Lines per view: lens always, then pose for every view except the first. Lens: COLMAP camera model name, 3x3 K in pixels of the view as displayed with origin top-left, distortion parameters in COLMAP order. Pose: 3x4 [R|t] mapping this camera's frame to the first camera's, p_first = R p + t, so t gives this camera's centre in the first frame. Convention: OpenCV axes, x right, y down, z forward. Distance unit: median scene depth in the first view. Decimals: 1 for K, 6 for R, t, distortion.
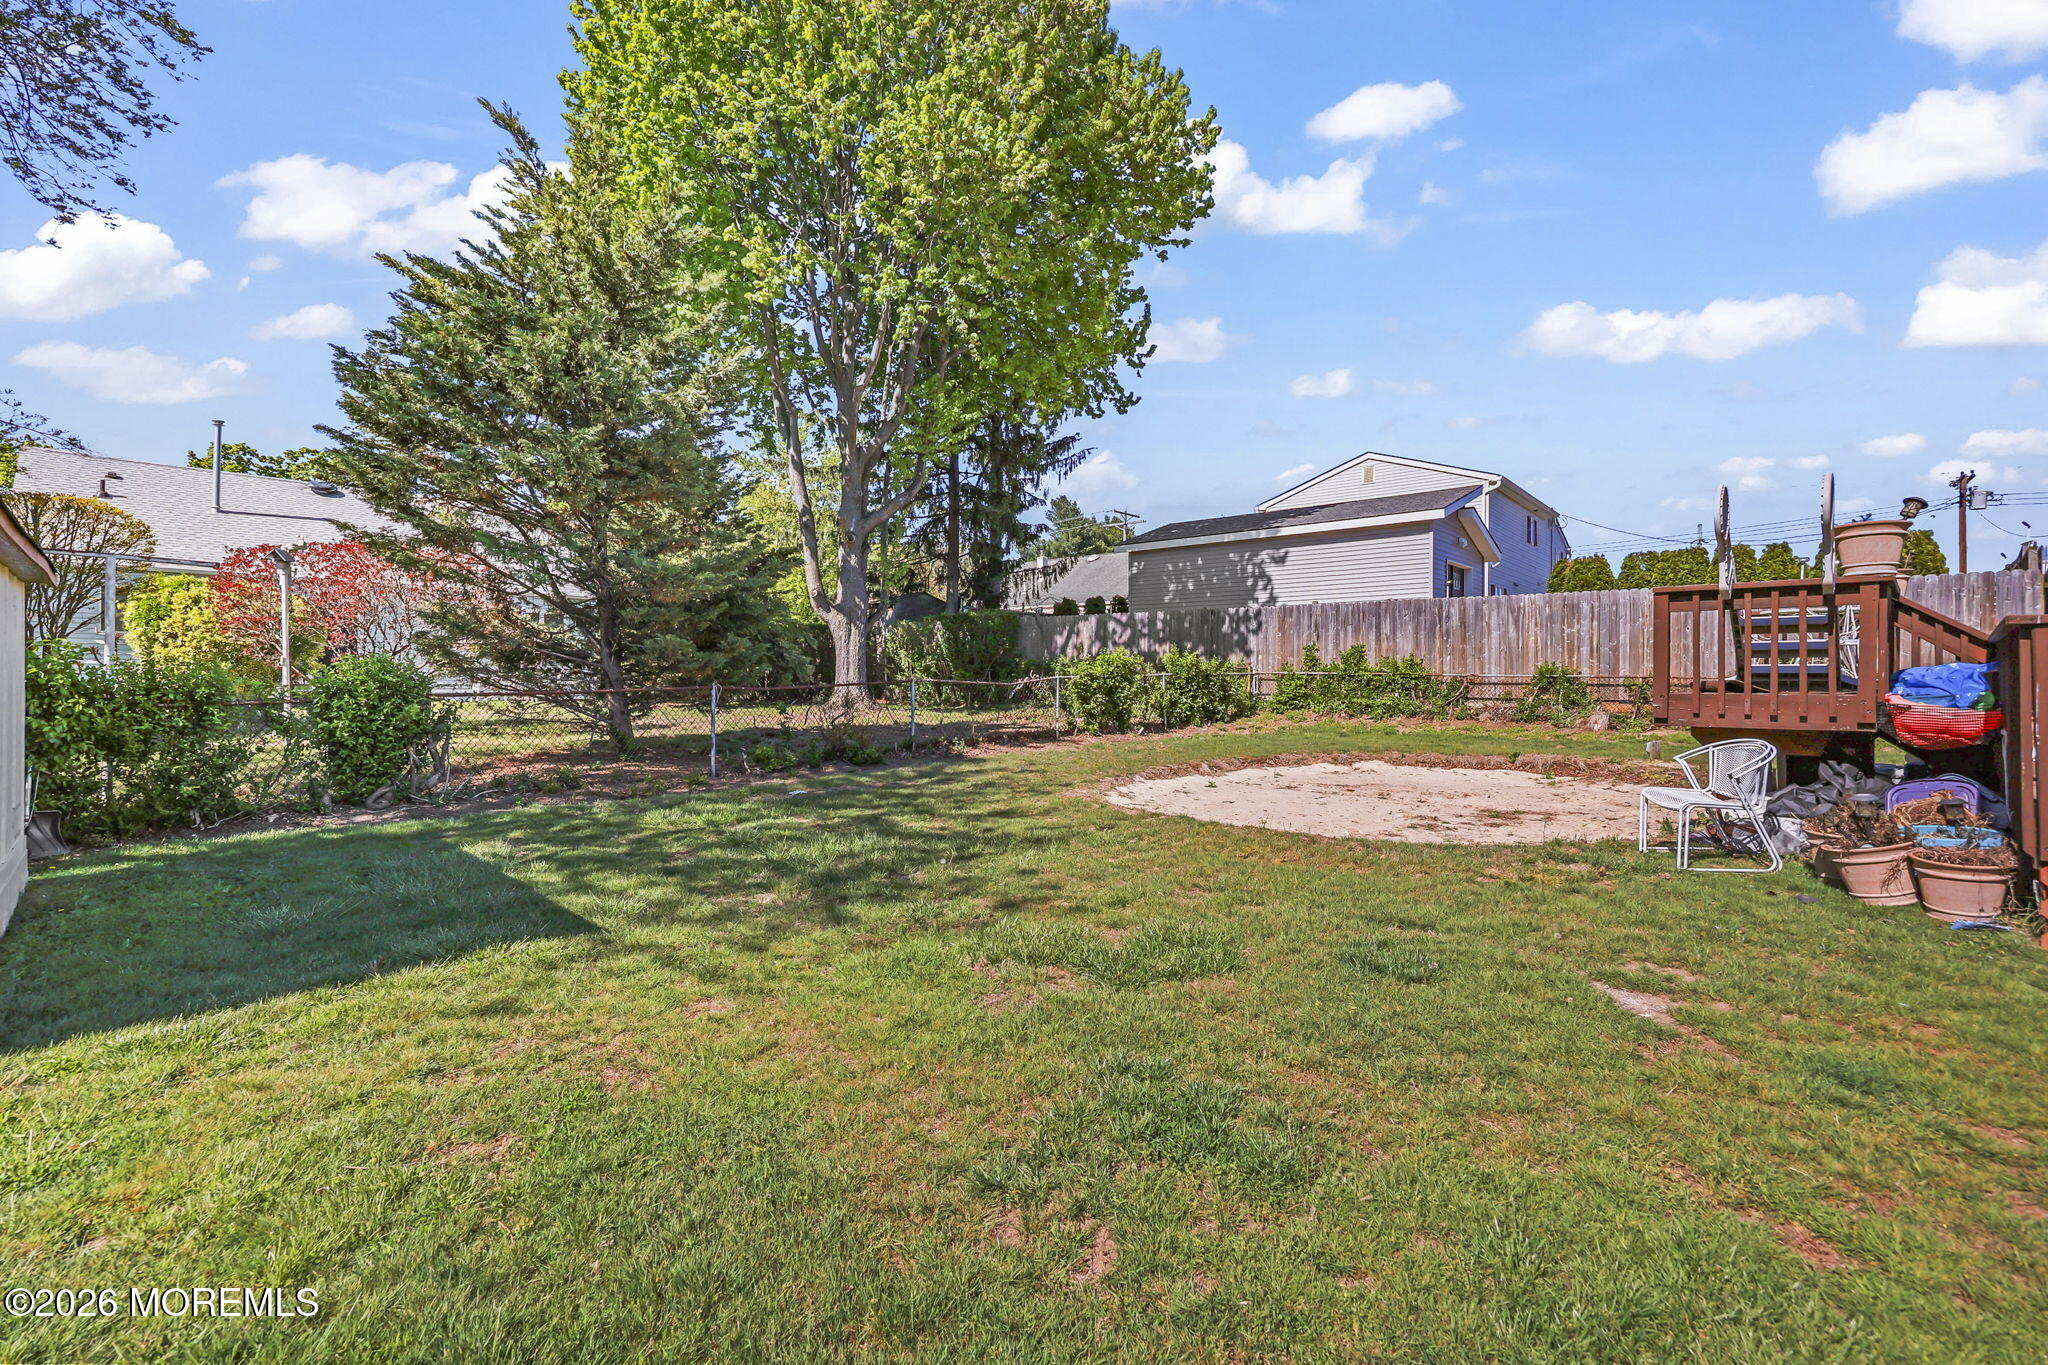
lens RADIAL K [[838.0, 0, 1029.9], [0, 838.0, 677.9], [0, 0, 1]] dist [-0.001667, -0.000353]
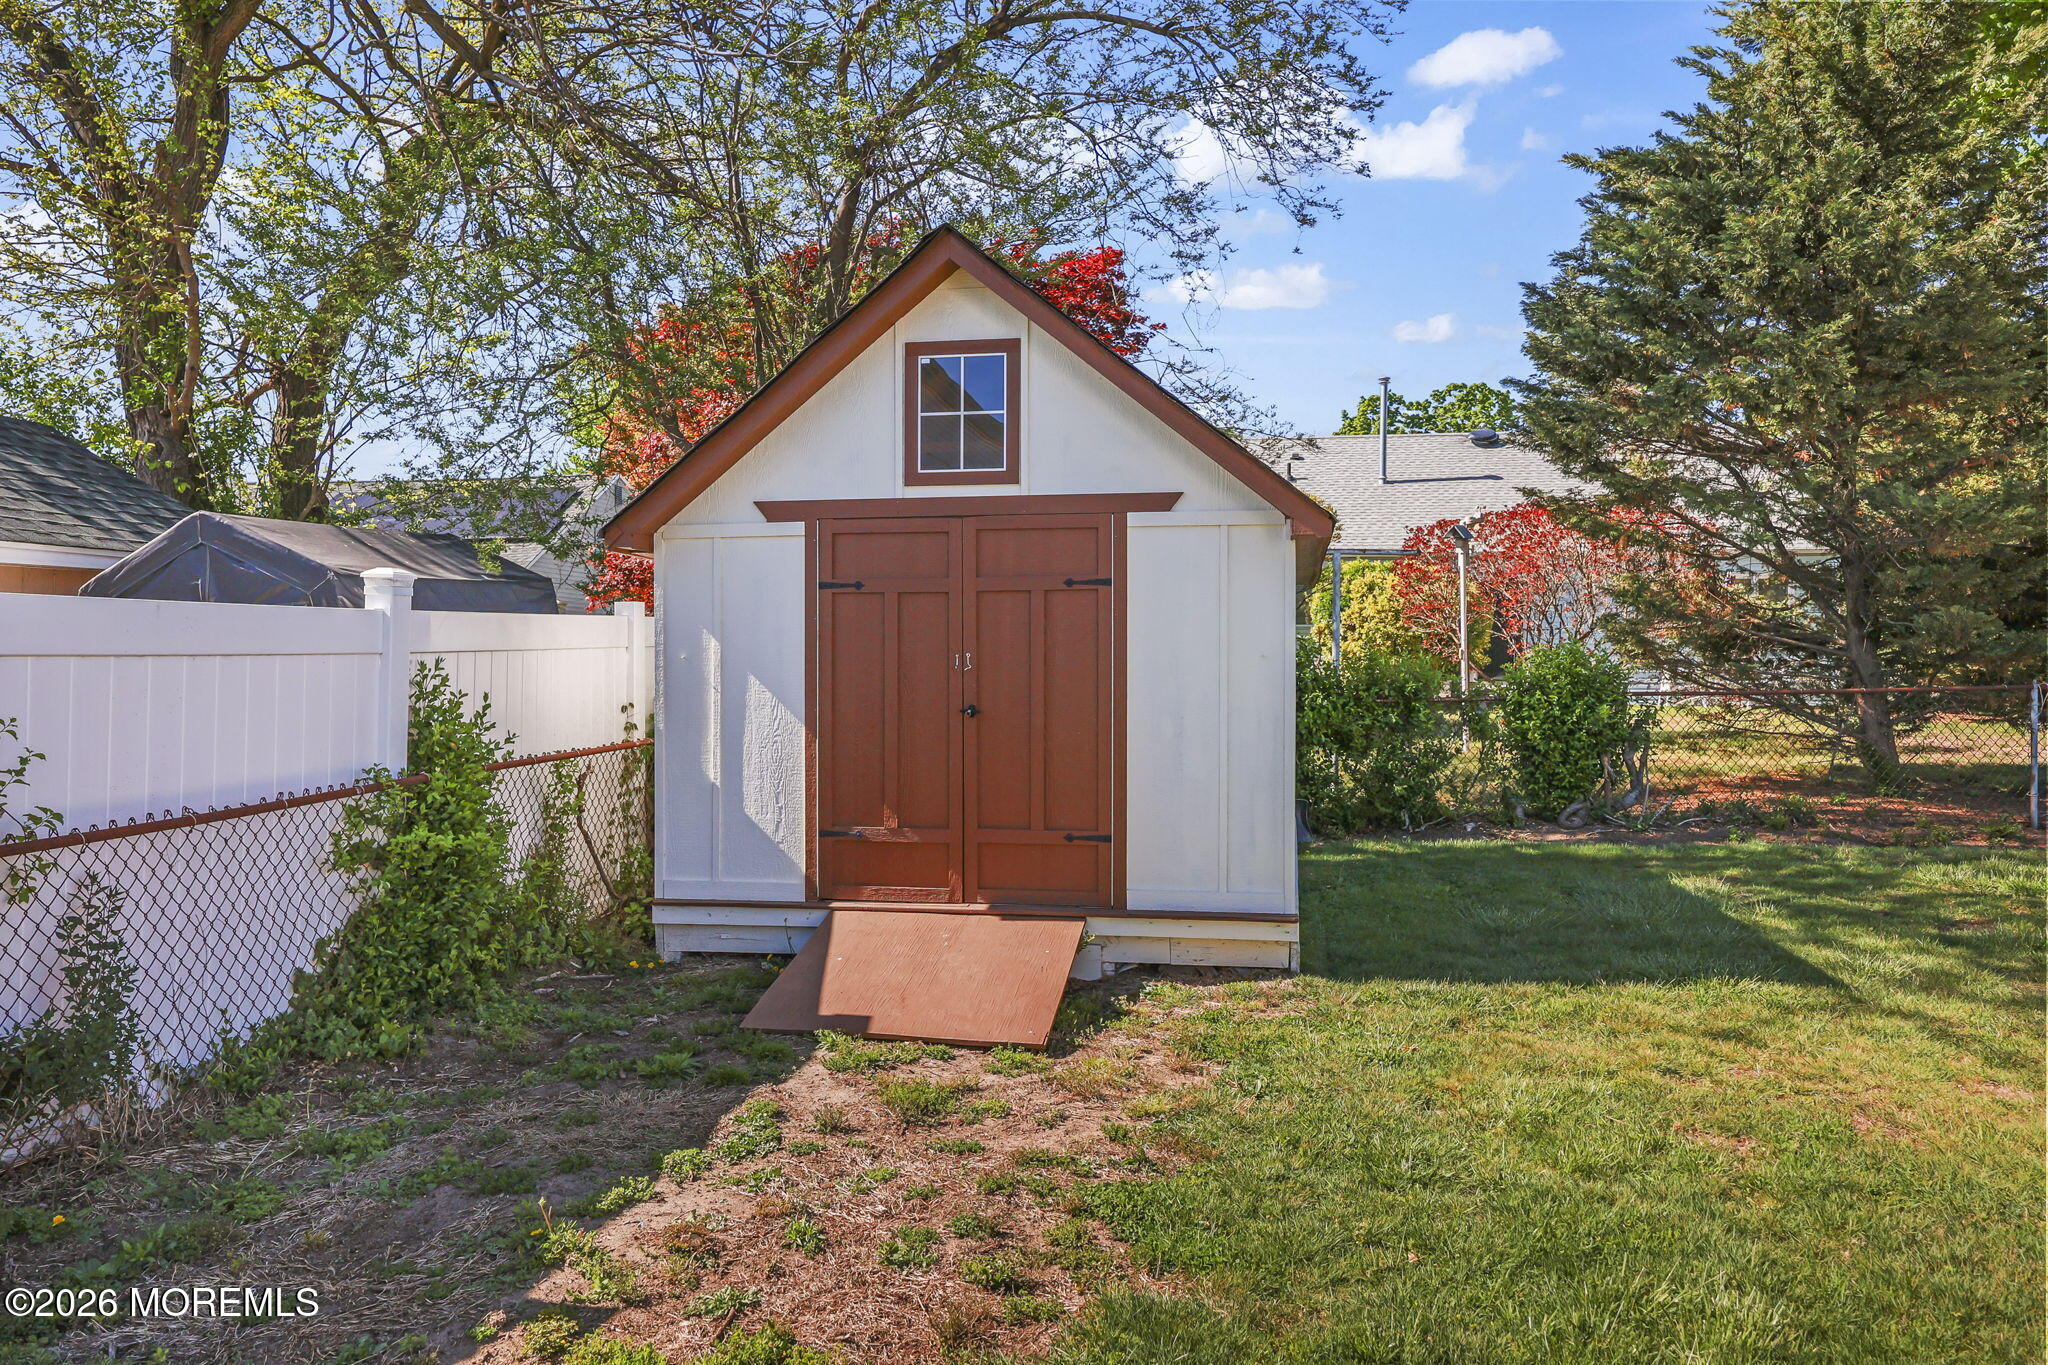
lens RADIAL K [[1409.4, 0, 1023.3], [0, 1409.4, 675.1], [0, 0, 1]] dist [0.029753, -0.007591]
pose [[0.542420, -0.000899, -0.840107, 0.112724], [0.000062, 0.999999, -0.001030, 0.003873], [0.840108, 0.000507, 0.542419, -0.222535]]
